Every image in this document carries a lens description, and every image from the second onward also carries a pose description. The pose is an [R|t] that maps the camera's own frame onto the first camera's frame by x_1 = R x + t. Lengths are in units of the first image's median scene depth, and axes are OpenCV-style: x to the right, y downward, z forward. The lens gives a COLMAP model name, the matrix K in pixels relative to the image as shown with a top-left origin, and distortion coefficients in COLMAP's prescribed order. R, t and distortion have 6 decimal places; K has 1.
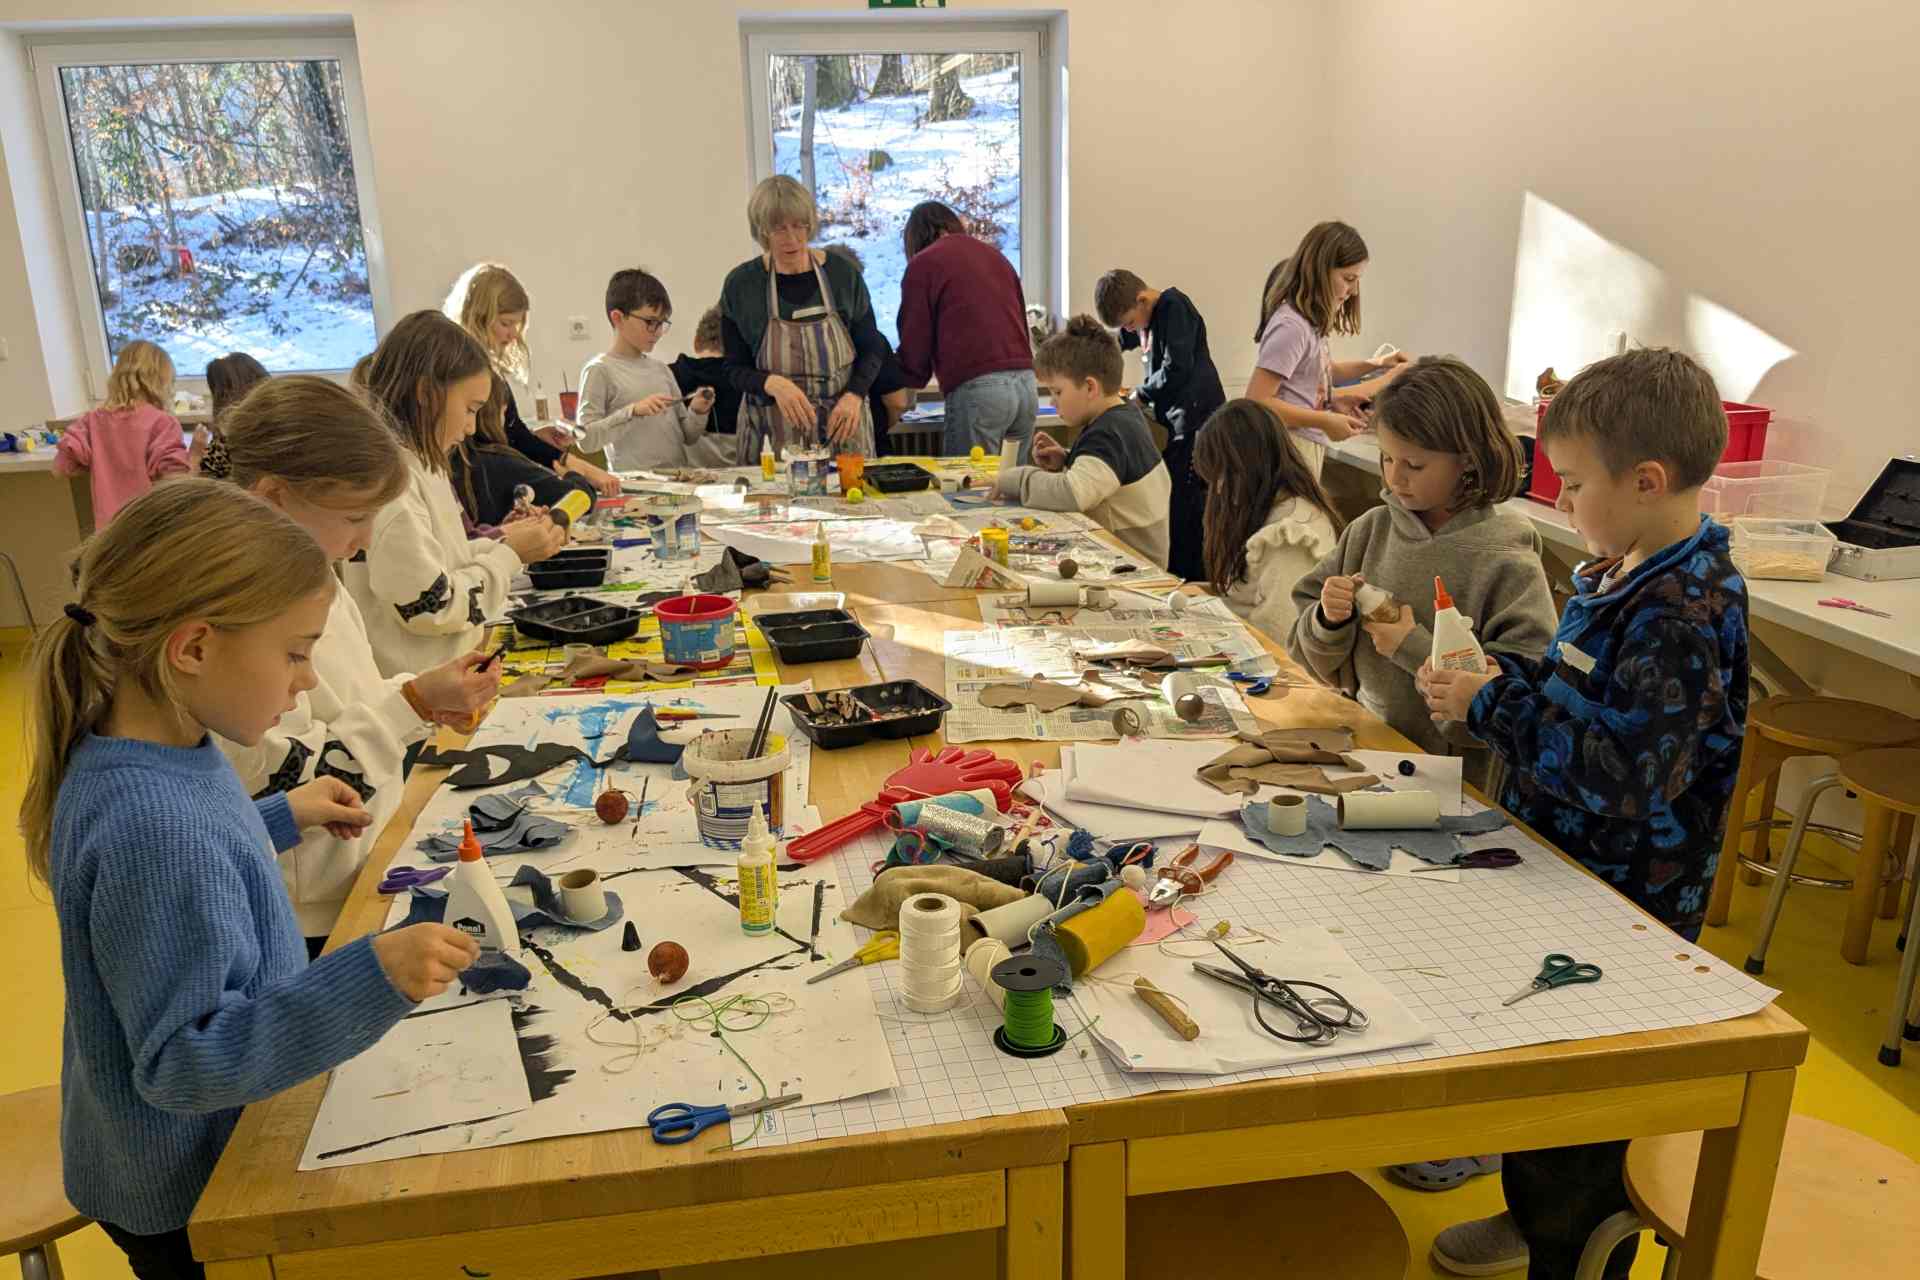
lens RADIAL K [[1501.6, 0, 960.0], [0, 1501.6, 640.0], [0, 0, 1]] dist [0.009008, 0.001680]
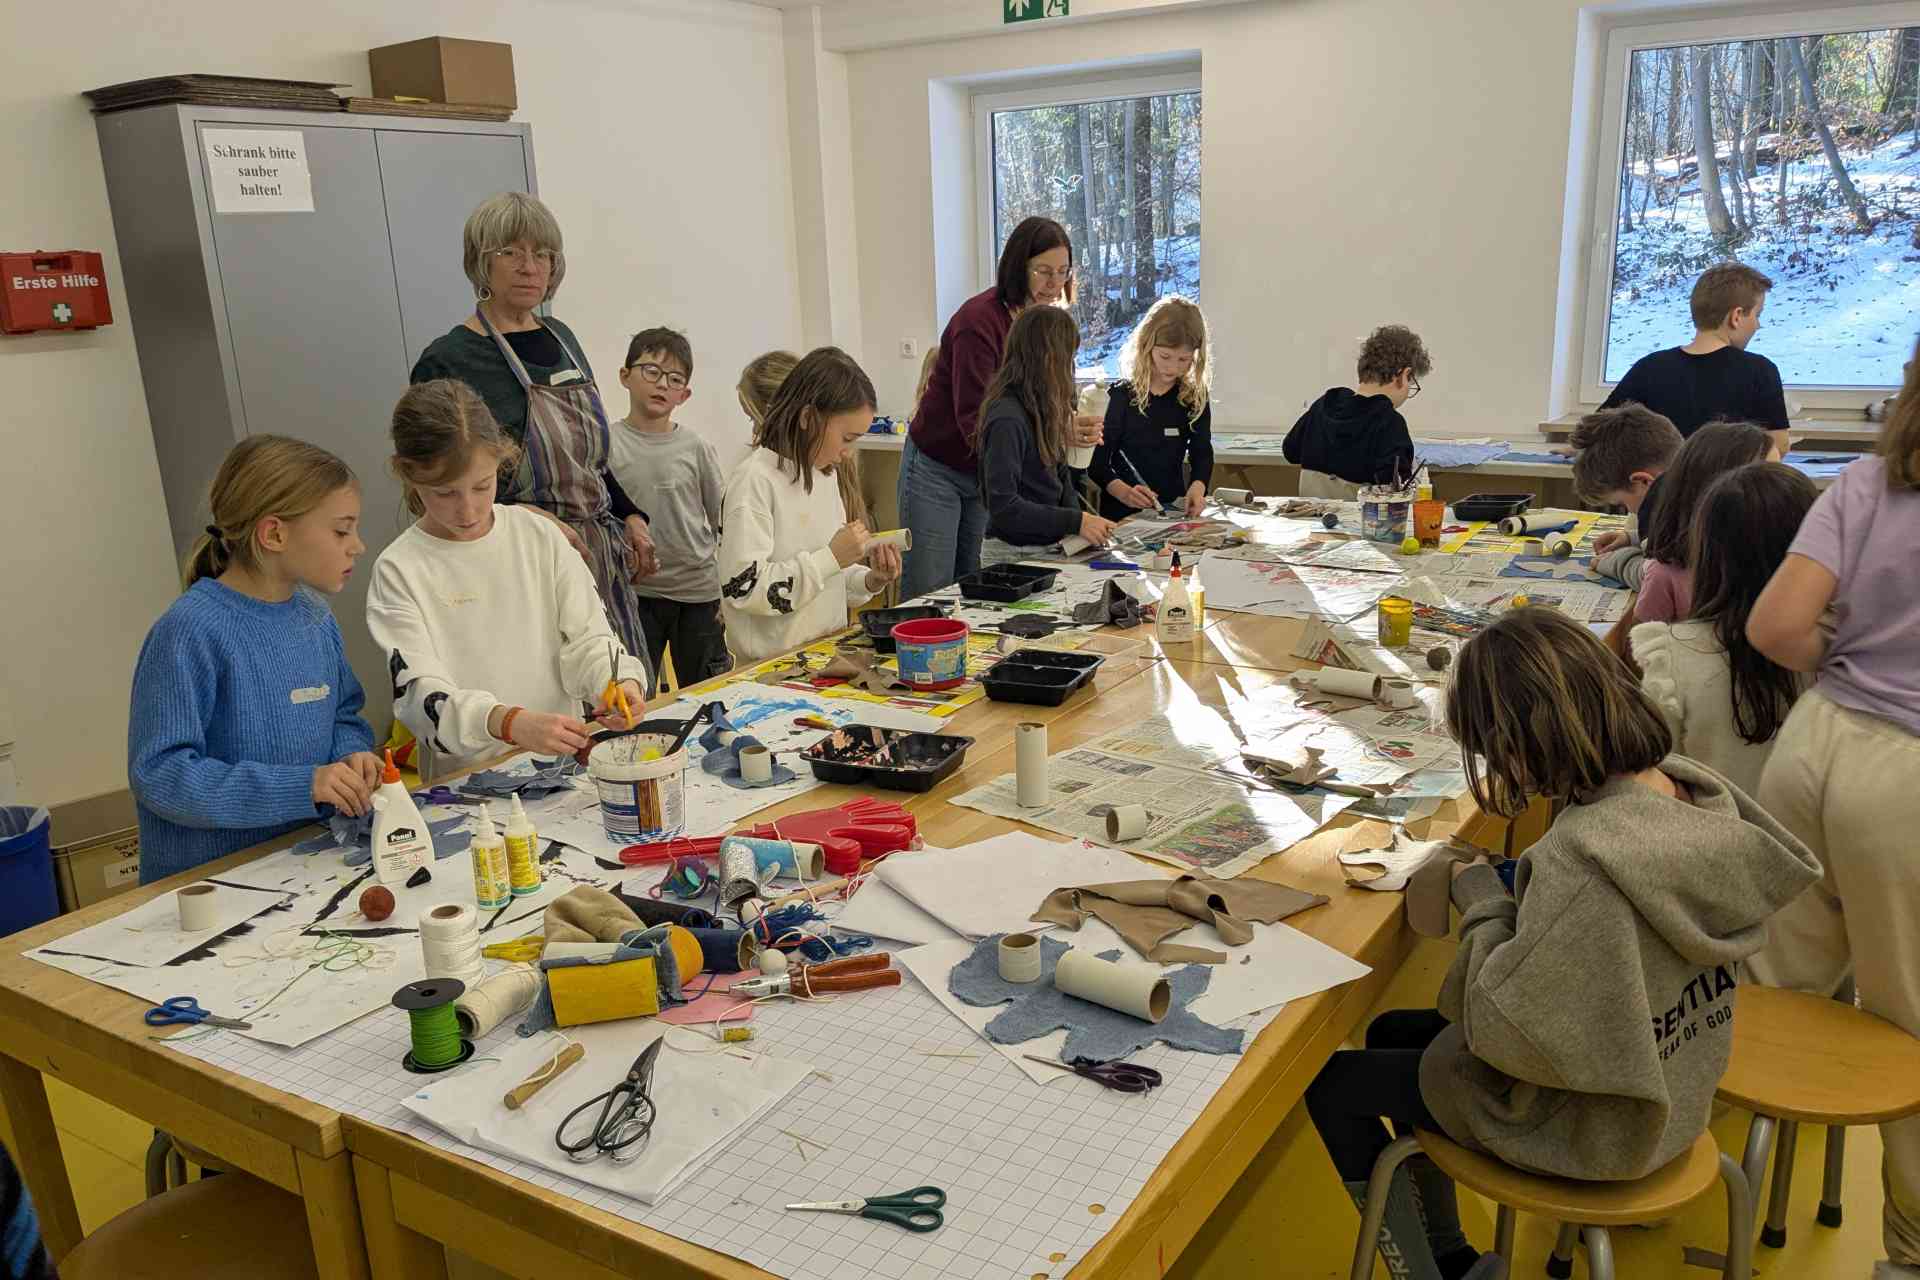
lens RADIAL K [[1501.6, 0, 960.0], [0, 1501.6, 640.0], [0, 0, 1]] dist [0.009008, 0.001680]
pose [[0.751977, 0.160749, -0.639289, 0.662880], [-0.161120, 0.985217, 0.058211, -0.102811], [0.639196, 0.059230, 0.766760, 0.270293]]
